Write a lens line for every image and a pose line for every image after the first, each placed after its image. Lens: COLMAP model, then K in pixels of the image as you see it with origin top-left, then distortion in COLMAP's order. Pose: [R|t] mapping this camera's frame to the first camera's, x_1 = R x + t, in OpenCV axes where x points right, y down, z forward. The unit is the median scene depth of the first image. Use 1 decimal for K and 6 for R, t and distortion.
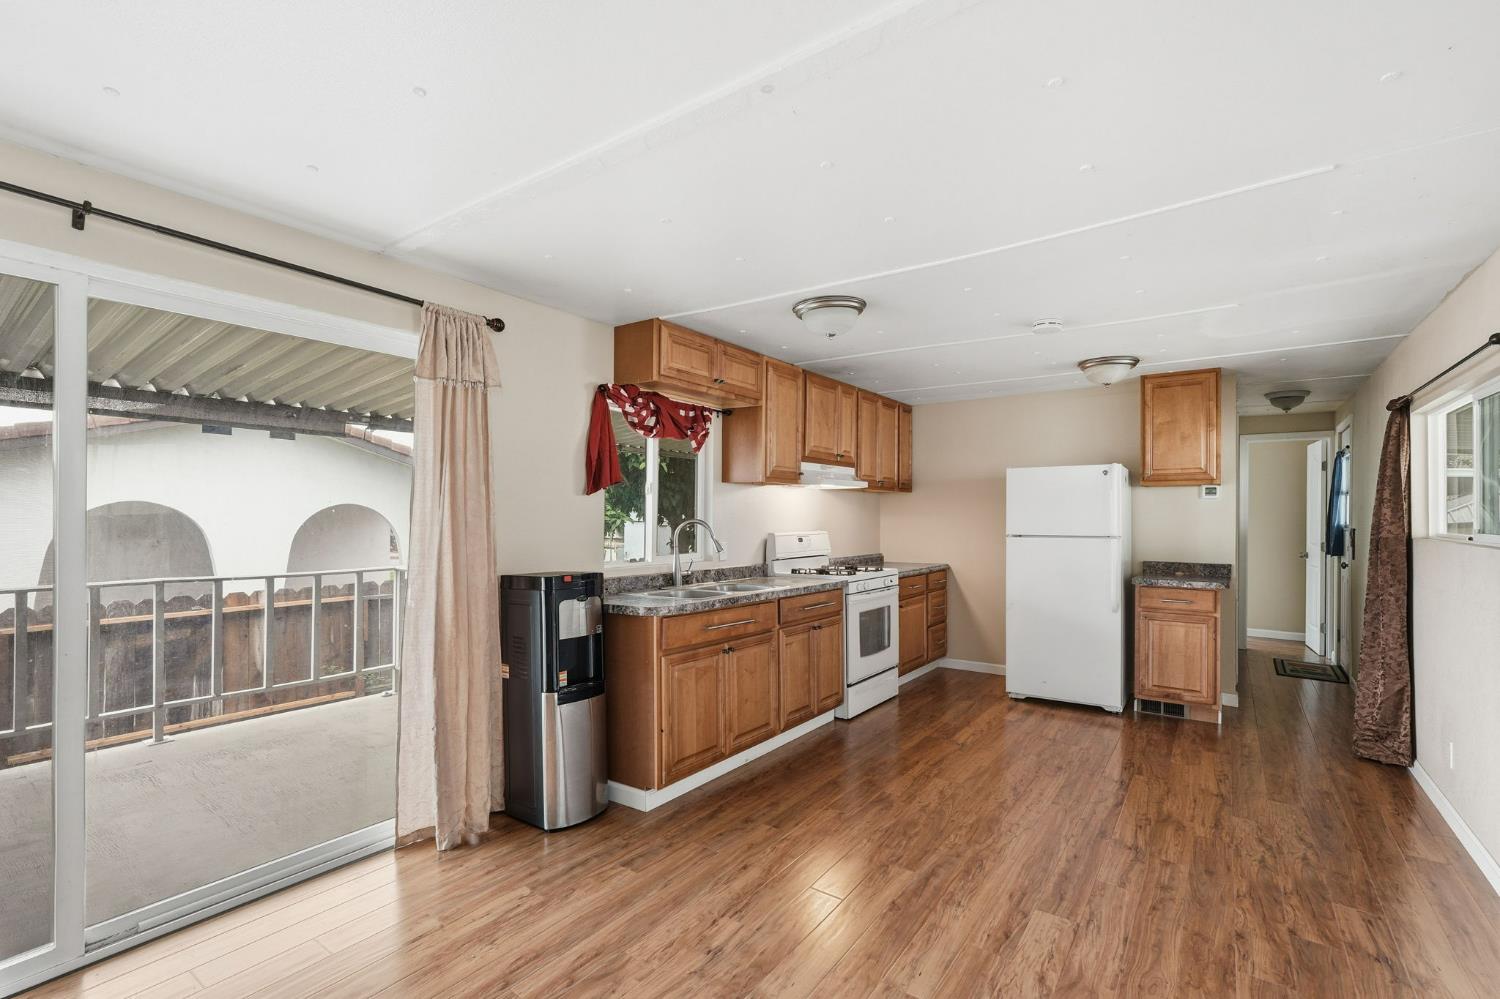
lens RADIAL K [[664.7, 0, 754.6], [0, 664.7, 521.0], [0, 0, 1]] dist [-0.010700, 0.000865]
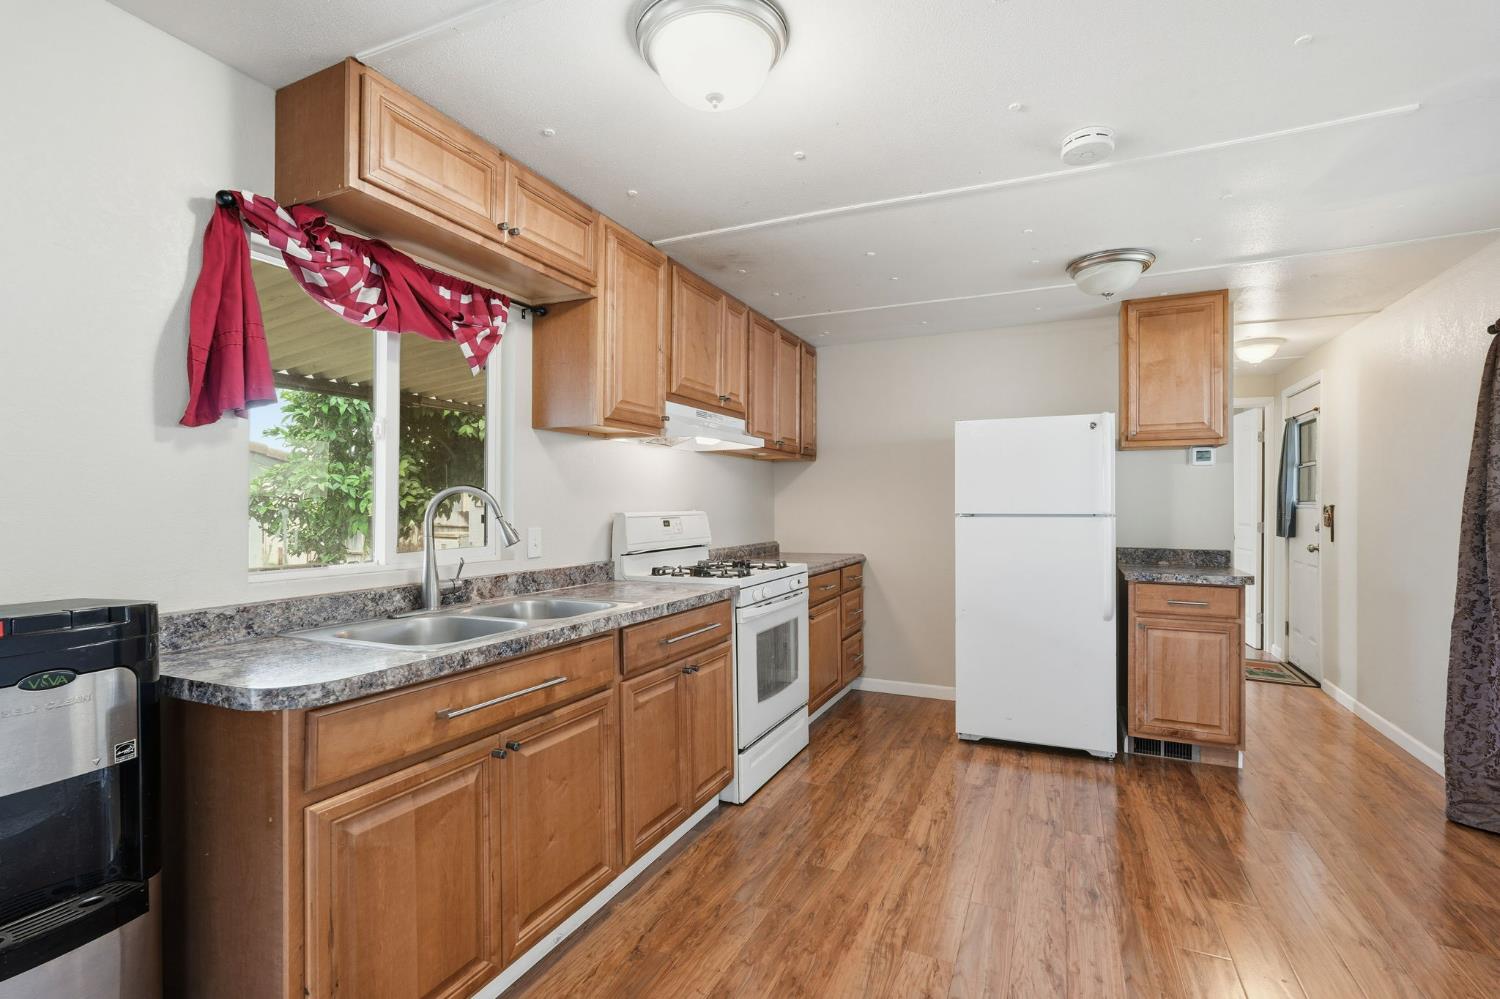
lens RADIAL K [[660.1, 0, 752.5], [0, 660.1, 501.6], [0, 0, 1]] dist [-0.015771, 0.009390]
pose [[0.983358, -0.002232, 0.181667, 0.039038], [0.004019, 0.999947, -0.009469, 0.015210], [-0.181636, 0.010042, 0.983315, 0.382918]]
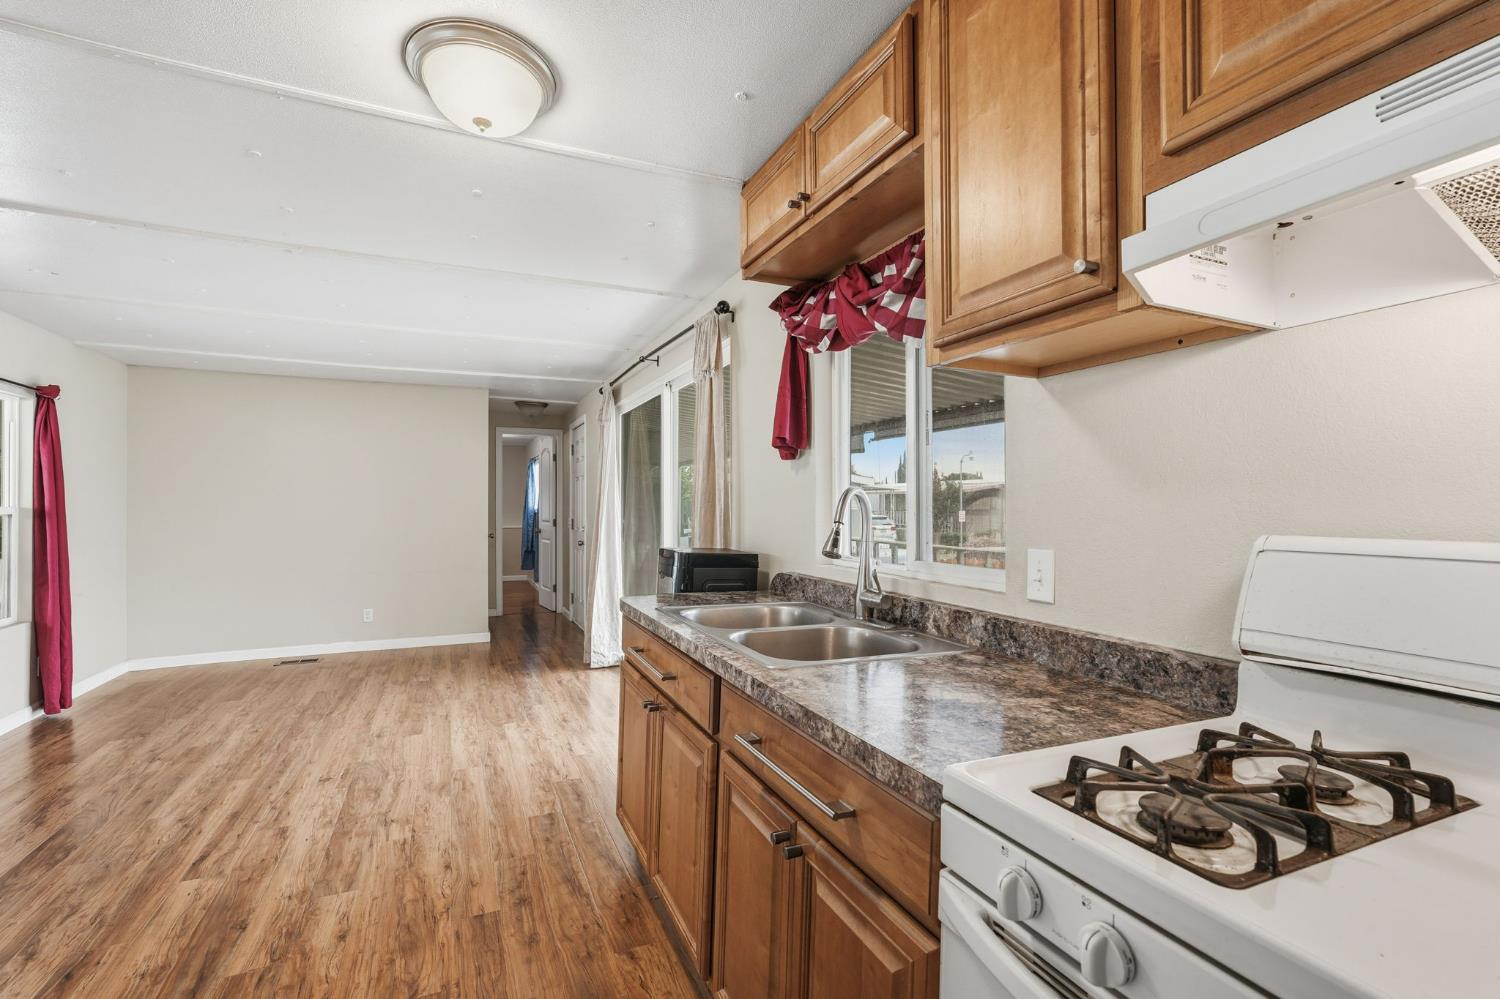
lens RADIAL K [[667.2, 0, 750.4], [0, 667.2, 503.6], [0, 0, 1]] dist [-0.016749, 0.009586]
pose [[-0.502738, -0.010972, -0.864369, 0.333681], [-0.013792, 0.999894, -0.004671, 0.012101], [0.864329, 0.009573, -0.502836, 1.061216]]
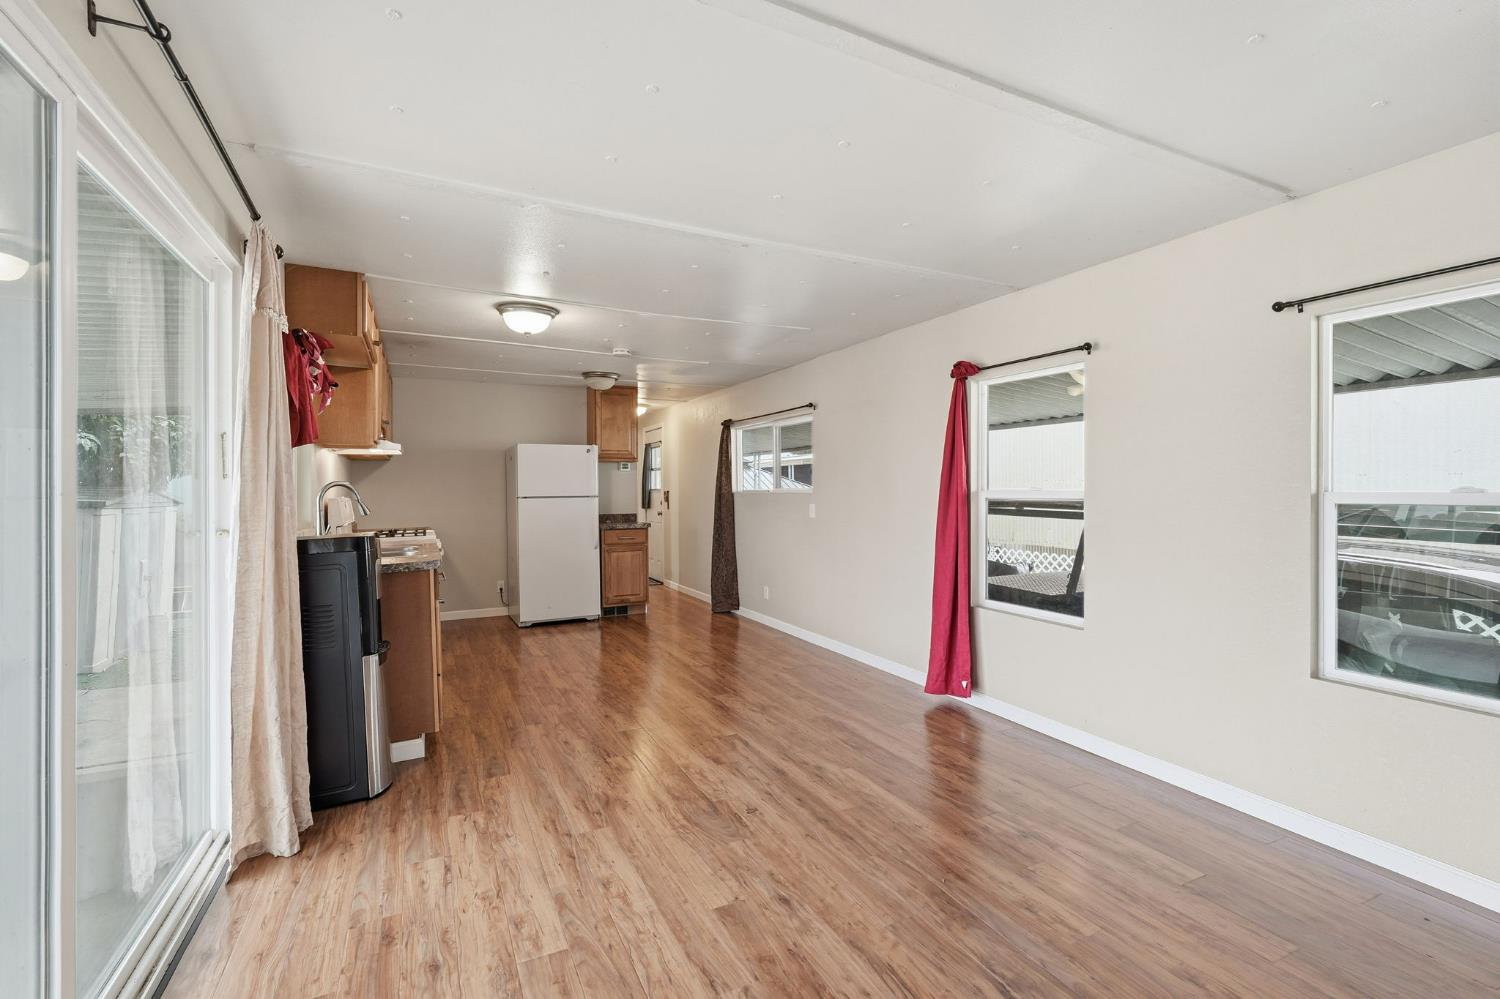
lens RADIAL K [[660.1, 0, 752.5], [0, 660.1, 501.6], [0, 0, 1]] dist [-0.015771, 0.009390]
pose [[0.465340, -0.021138, 0.884880, -0.577910], [0.013187, 0.999769, 0.016948, 0.016226], [-0.885034, 0.003782, 0.465511, 0.037133]]
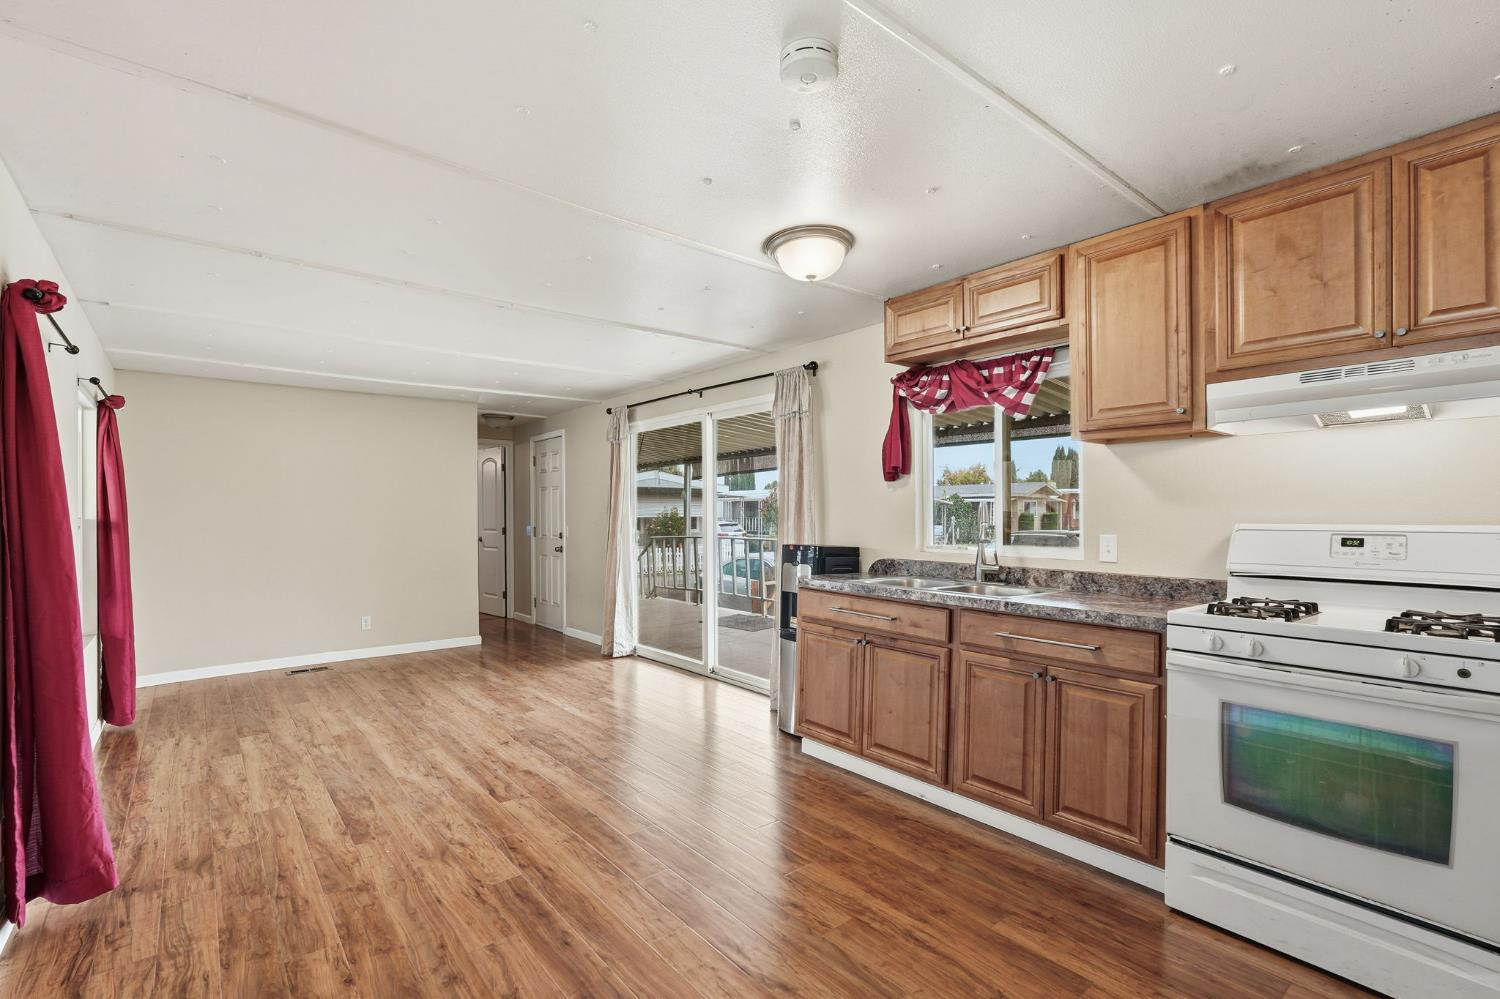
lens RADIAL K [[686.6, 0, 751.5], [0, 686.6, 515.6], [0, 0, 1]] dist [-0.012576, 0.000129]
pose [[-0.258651, -0.002363, -0.965968, 0.712774], [-0.007344, 0.999973, -0.000479, 0.016161], [0.965943, 0.006970, -0.258661, 0.847782]]
